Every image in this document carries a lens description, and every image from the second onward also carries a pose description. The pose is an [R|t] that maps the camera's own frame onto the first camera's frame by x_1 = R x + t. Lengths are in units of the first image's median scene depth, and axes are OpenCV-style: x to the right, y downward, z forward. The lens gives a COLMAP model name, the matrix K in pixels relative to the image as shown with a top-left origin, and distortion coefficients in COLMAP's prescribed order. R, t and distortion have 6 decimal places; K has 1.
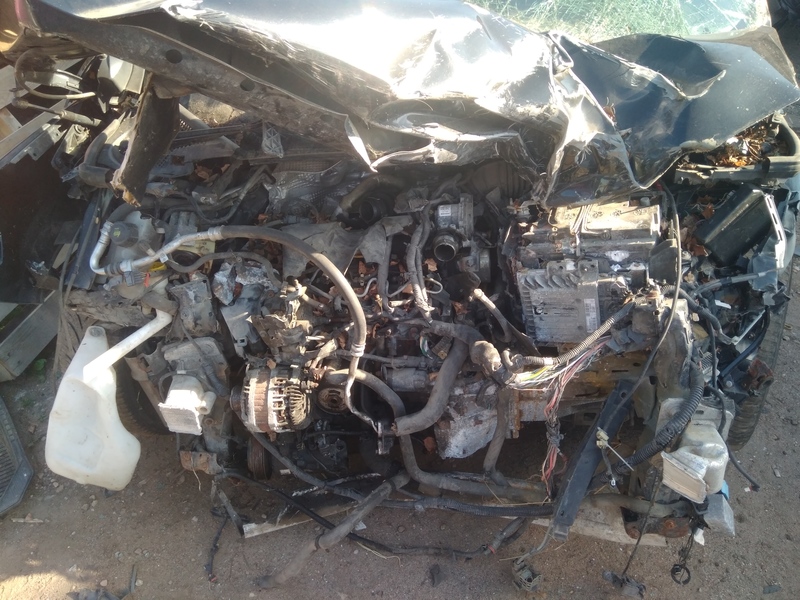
lens RADIAL K [[636.6, 0, 400.0], [0, 636.6, 300.0], [0, 0, 1]] dist [0.069844, -0.097377]
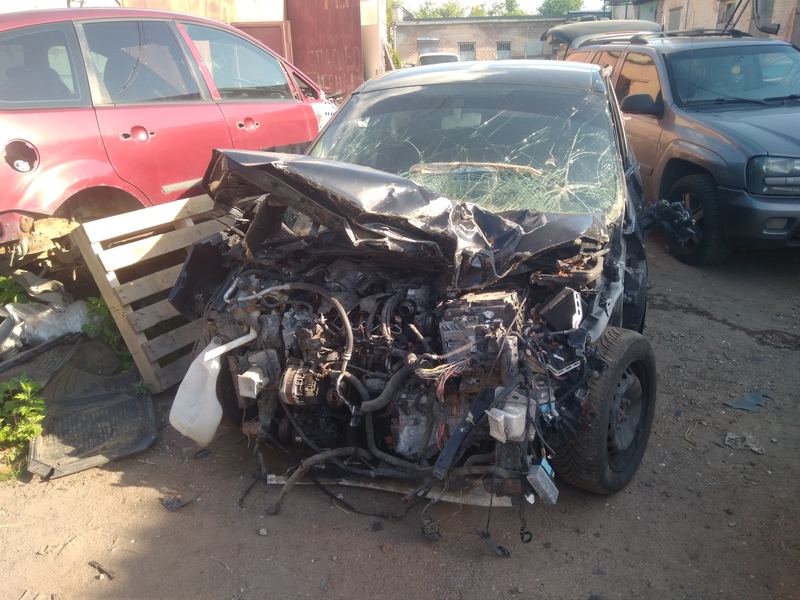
lens RADIAL K [[636.6, 0, 400.0], [0, 636.6, 300.0], [0, 0, 1]] dist [0.069844, -0.097377]
pose [[0.968942, 0.105784, -0.223521, 0.449099], [-0.175517, 0.930922, -0.320279, 0.467289], [0.174201, 0.349563, 0.920576, -0.652601]]
